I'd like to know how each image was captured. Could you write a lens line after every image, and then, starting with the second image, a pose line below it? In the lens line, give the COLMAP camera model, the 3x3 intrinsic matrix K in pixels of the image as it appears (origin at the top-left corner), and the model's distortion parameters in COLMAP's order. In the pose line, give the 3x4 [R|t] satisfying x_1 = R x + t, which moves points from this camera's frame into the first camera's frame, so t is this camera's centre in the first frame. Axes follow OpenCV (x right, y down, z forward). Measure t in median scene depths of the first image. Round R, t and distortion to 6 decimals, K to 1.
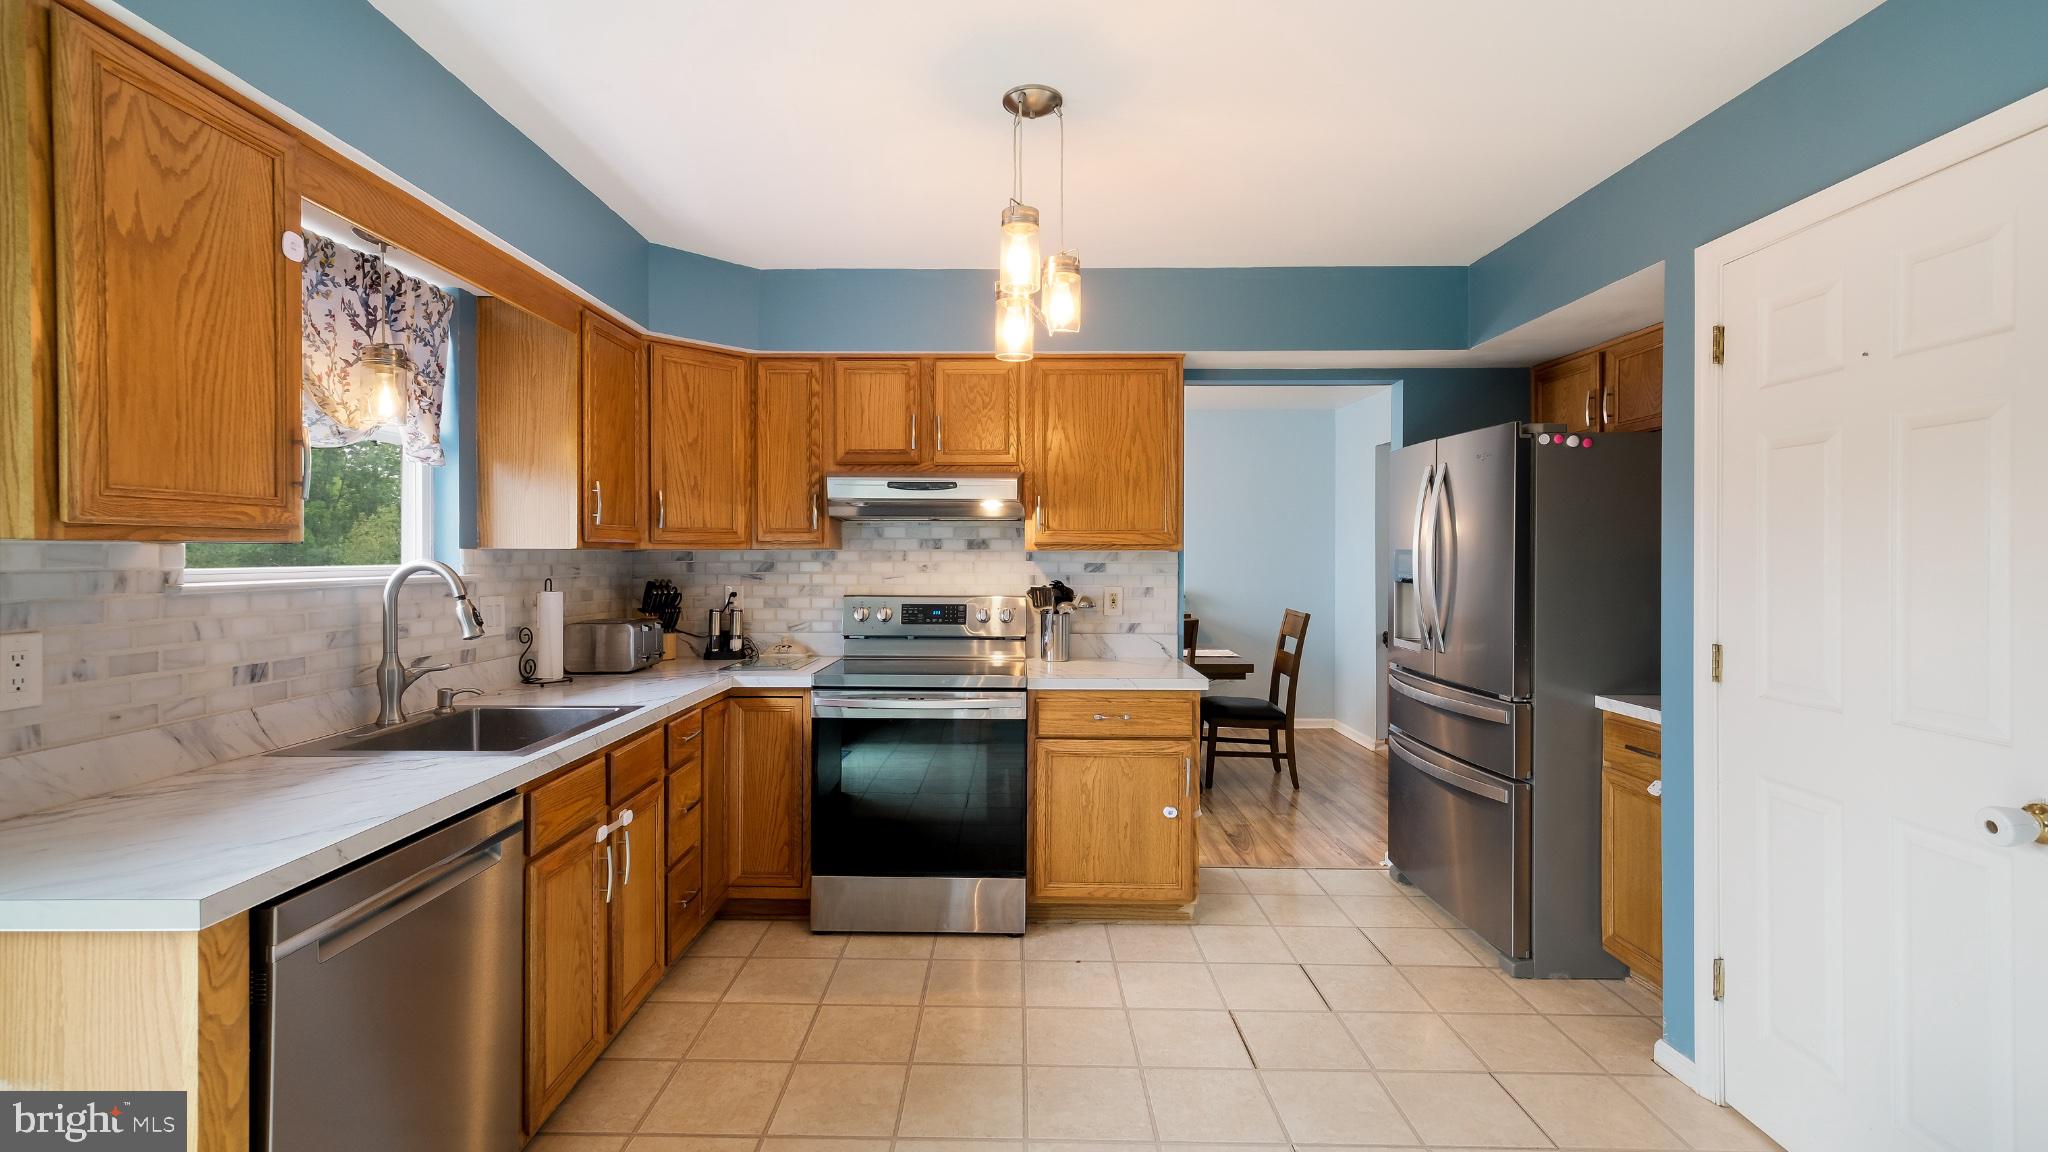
lens RADIAL K [[903.6, 0, 1009.6], [0, 903.6, 554.5], [0, 0, 1]] dist [0.012027, 0.000108]
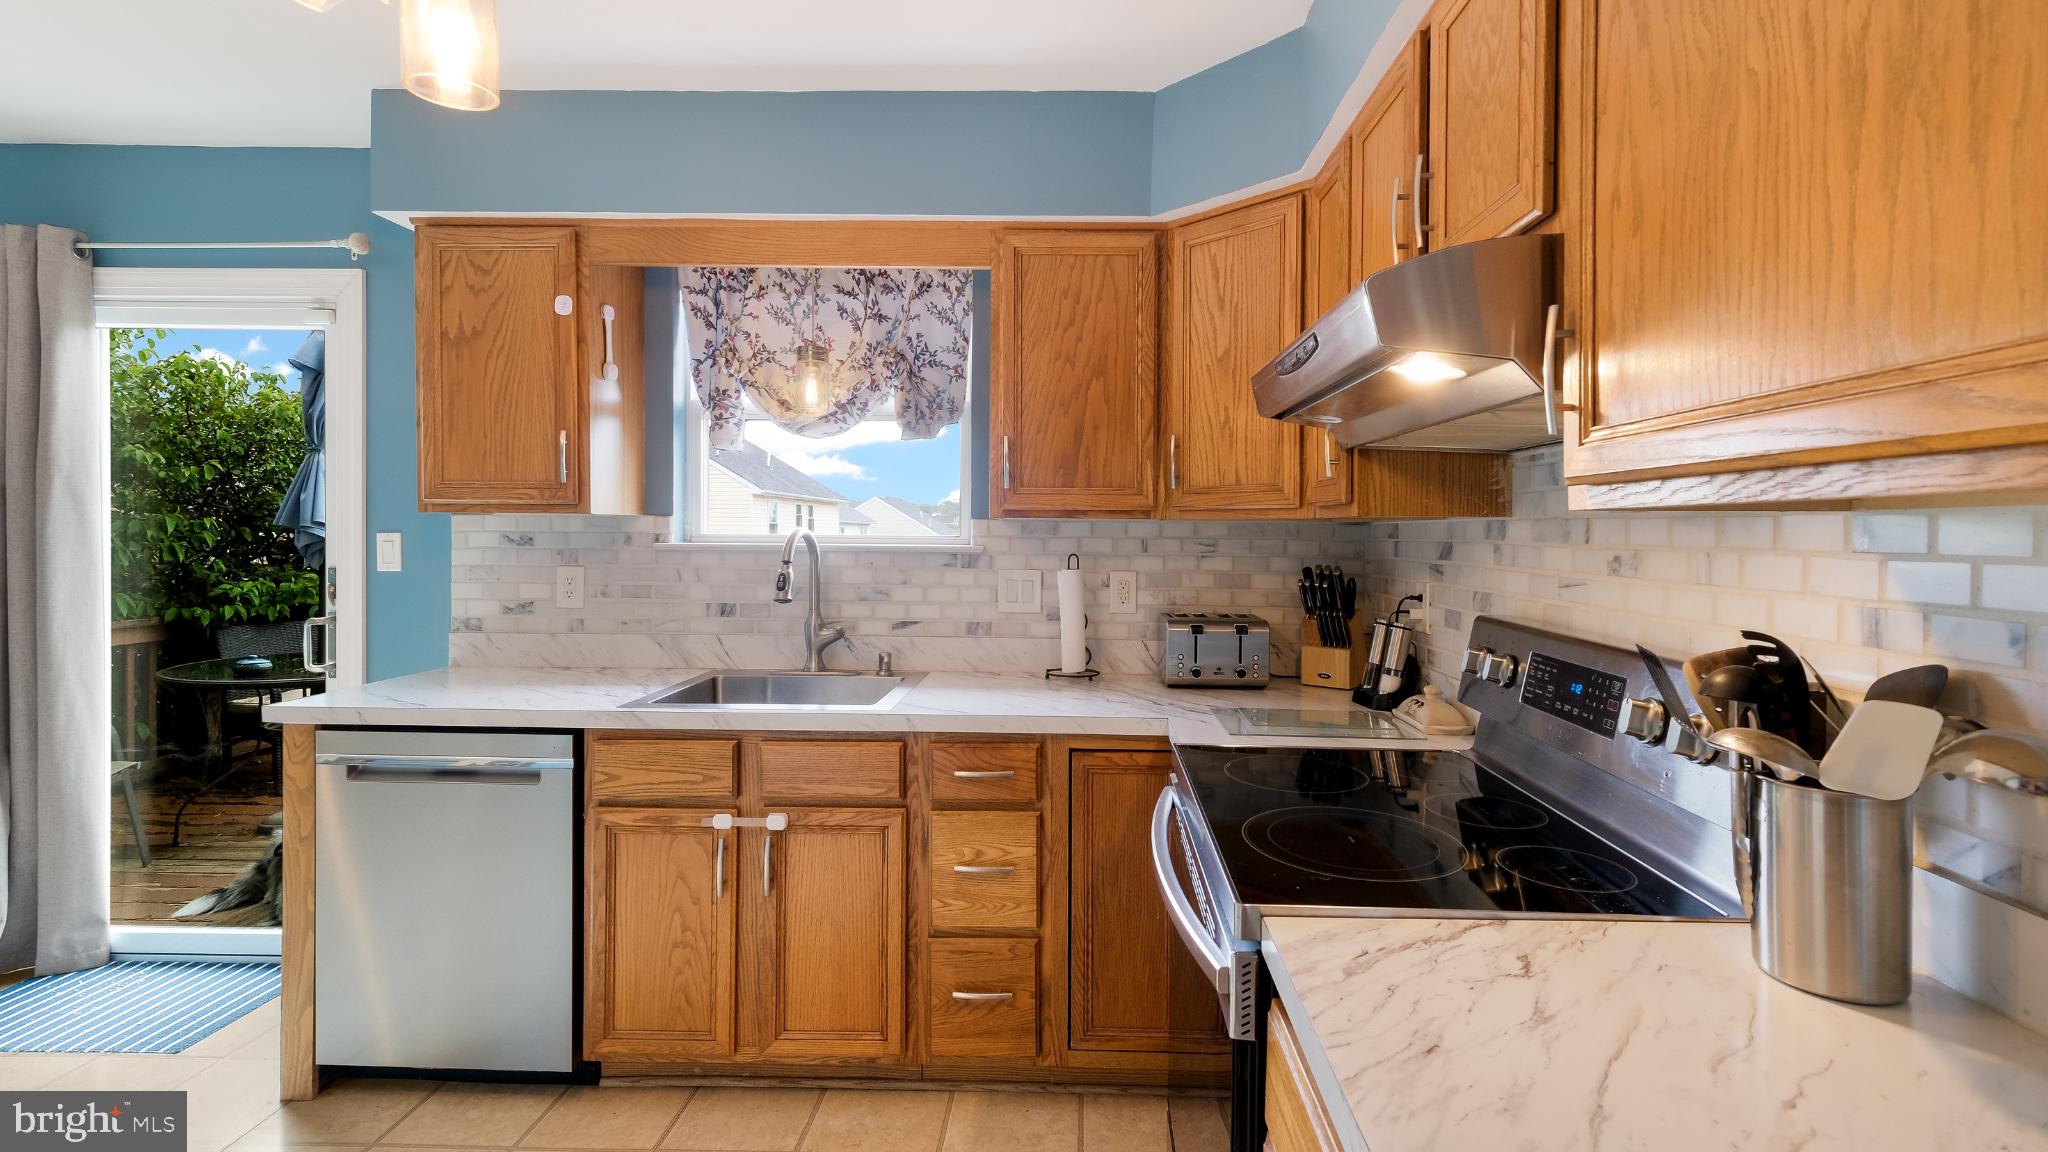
lens RADIAL K [[924.0, 0, 1054.6], [0, 924.0, 541.6], [0, 0, 1]] dist [0.010335, -0.000551]
pose [[-0.016988, 0.011802, -0.999786, 0.595502], [-0.008614, 0.999892, 0.011949, 0.006926], [0.999819, 0.008815, -0.016885, 1.635592]]
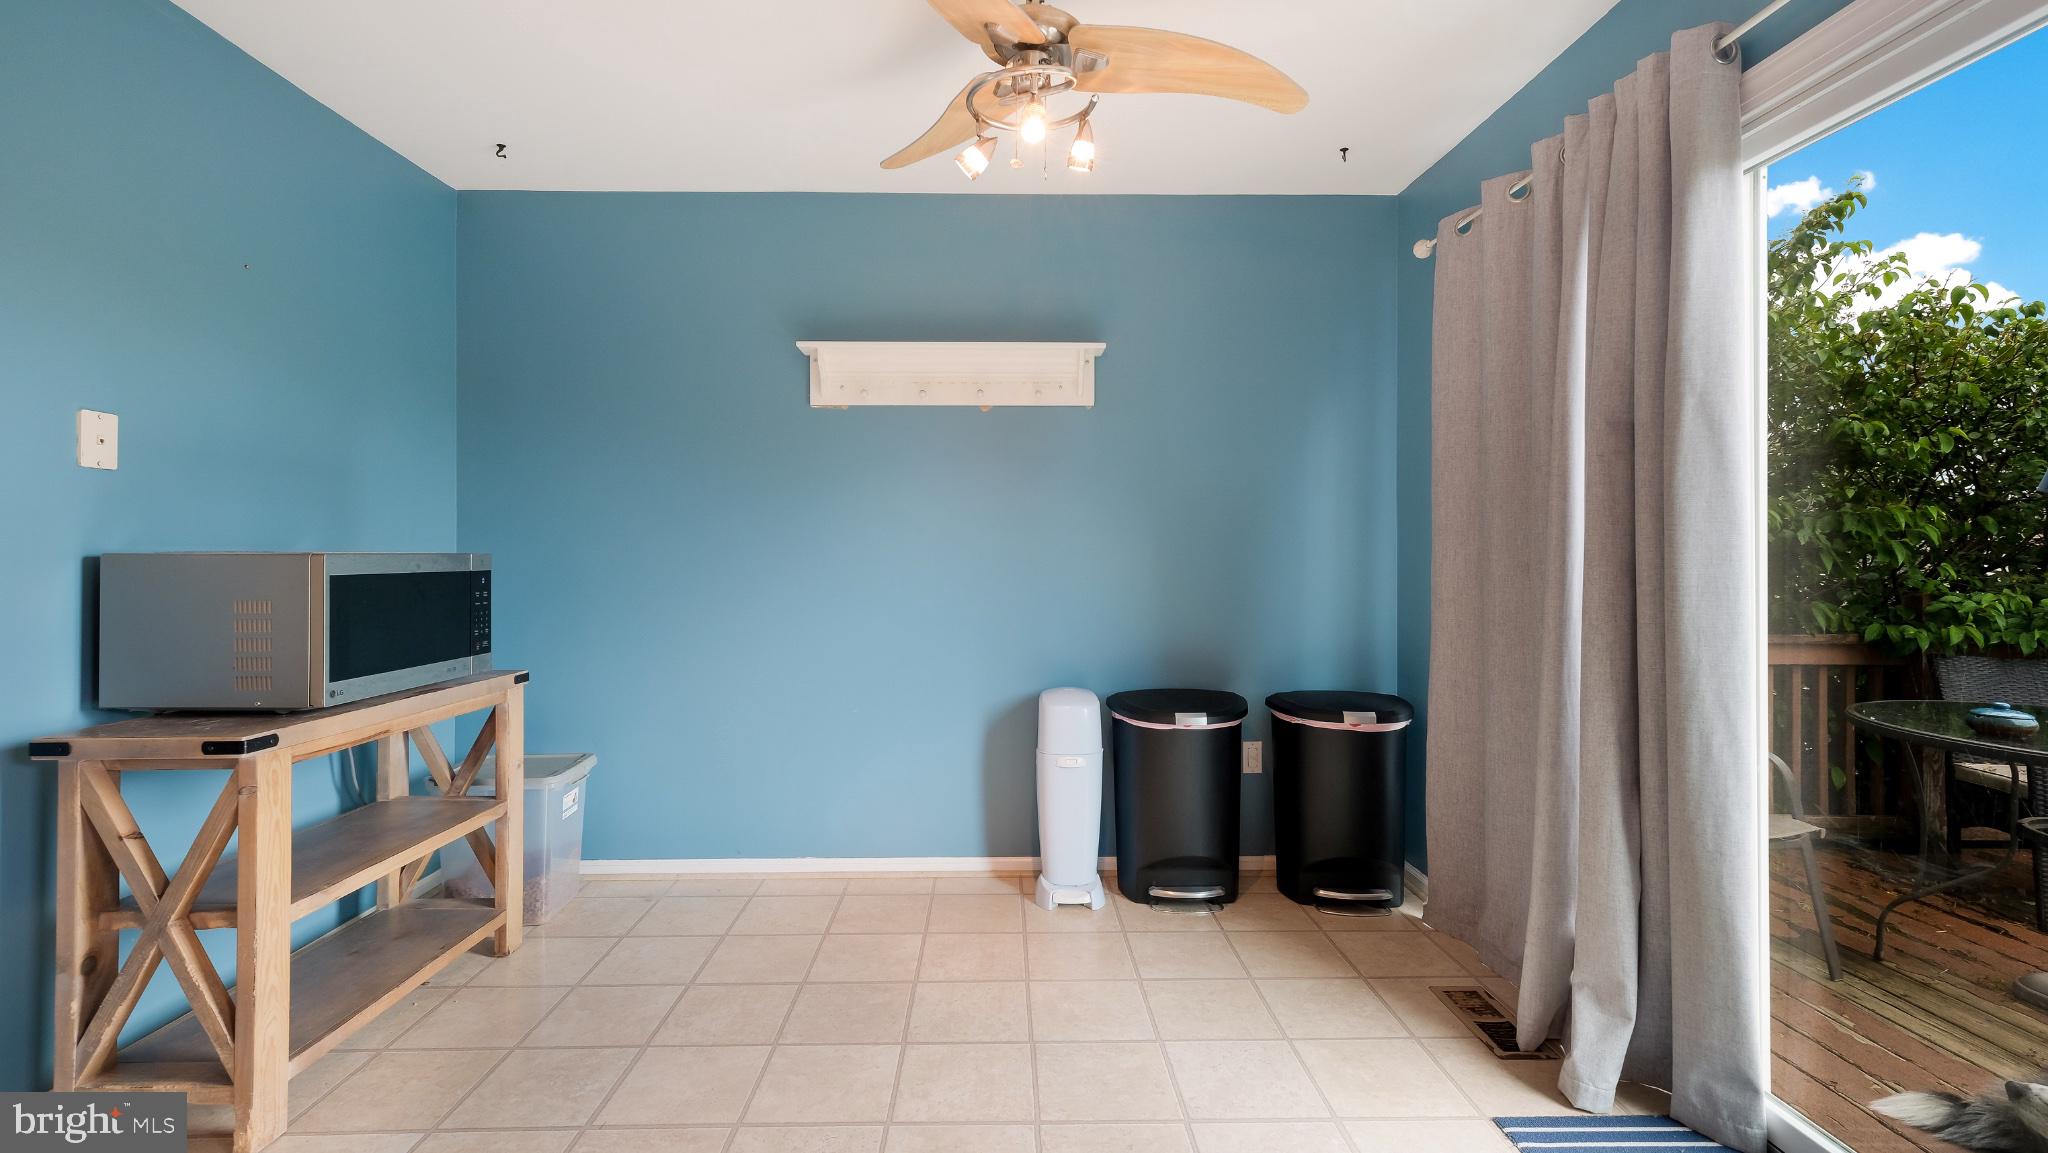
lens RADIAL K [[903.6, 0, 1009.6], [0, 903.6, 555.0], [0, 0, 1]] dist [0.012027, 0.000108]
pose [[-0.999547, -0.000776, -0.030076, -0.108322], [-0.000728, 0.999998, -0.001621, 0.108975], [0.030077, -0.001599, -0.999546, 0.975830]]
